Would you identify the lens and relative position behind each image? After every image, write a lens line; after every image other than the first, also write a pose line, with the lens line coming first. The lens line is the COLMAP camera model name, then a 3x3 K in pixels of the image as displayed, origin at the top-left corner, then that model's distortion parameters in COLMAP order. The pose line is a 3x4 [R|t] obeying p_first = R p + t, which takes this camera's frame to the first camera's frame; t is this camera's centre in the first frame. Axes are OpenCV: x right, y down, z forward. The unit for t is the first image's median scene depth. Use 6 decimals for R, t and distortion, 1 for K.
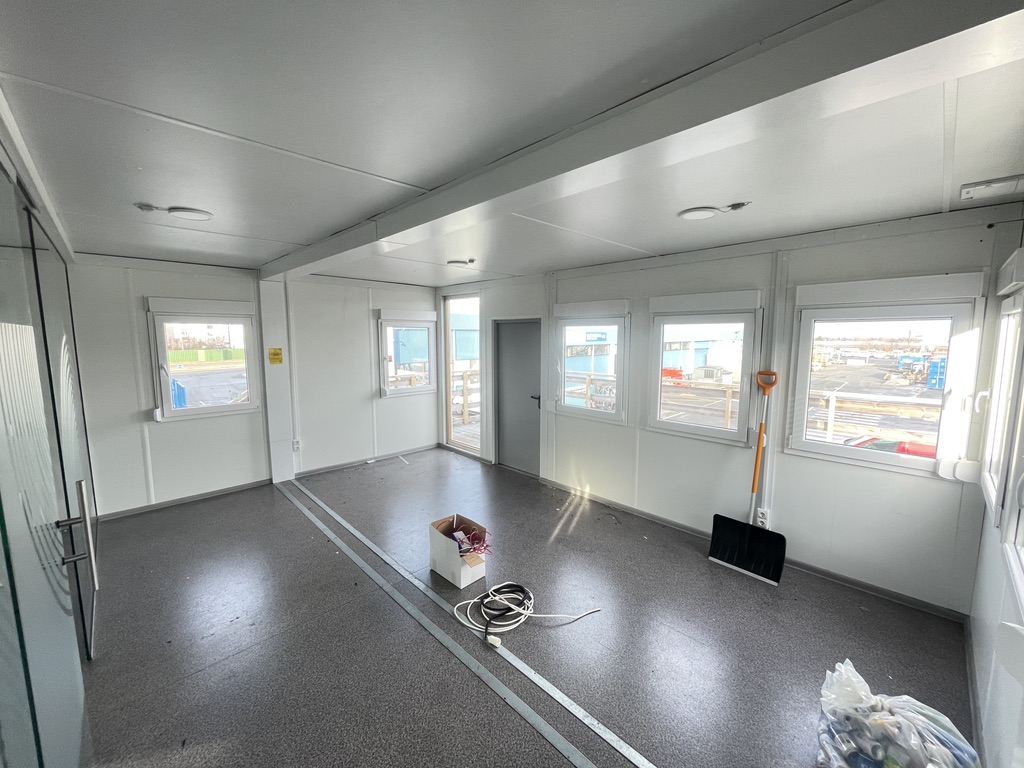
lens RADIAL K [[419.8, 0, 522.3], [0, 419.8, 383.0], [0, 0, 1]] dist [0.000552, -0.000194]
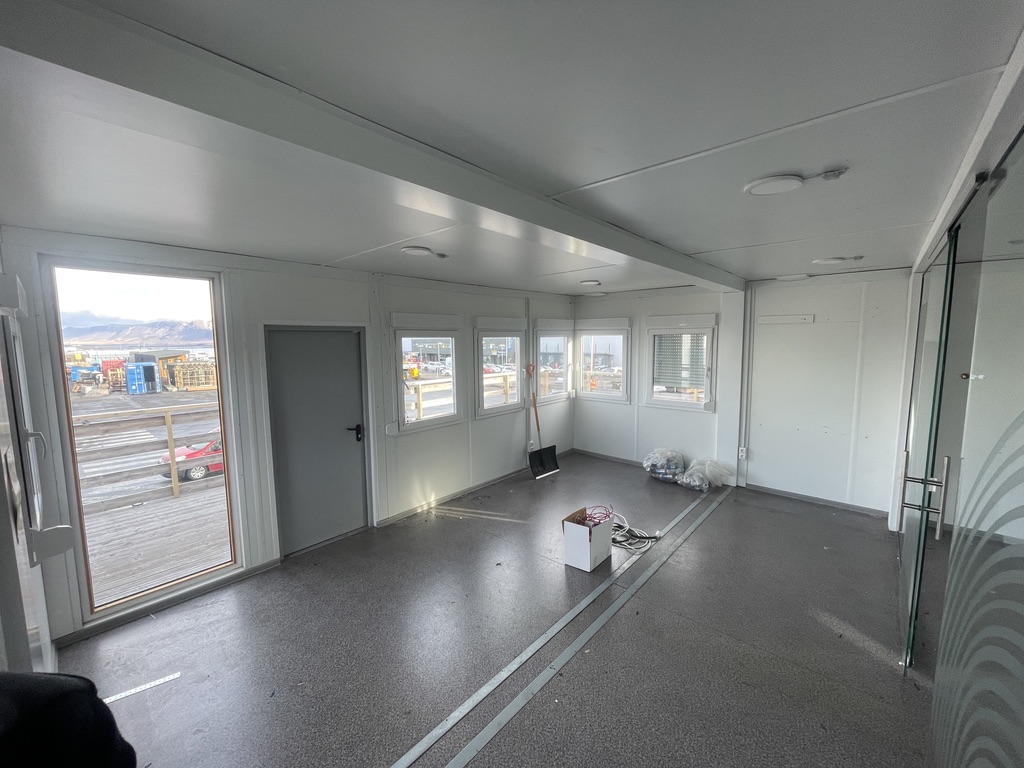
lens RADIAL K [[409.1, 0, 511.7], [0, 409.1, 374.7], [0, 0, 1]] dist [0.040155, -0.000033]
pose [[-0.056522, -0.086283, 0.994666, -0.982462], [0.124137, 0.987921, 0.092752, -0.131085], [-0.990654, 0.128717, -0.045129, 0.978671]]
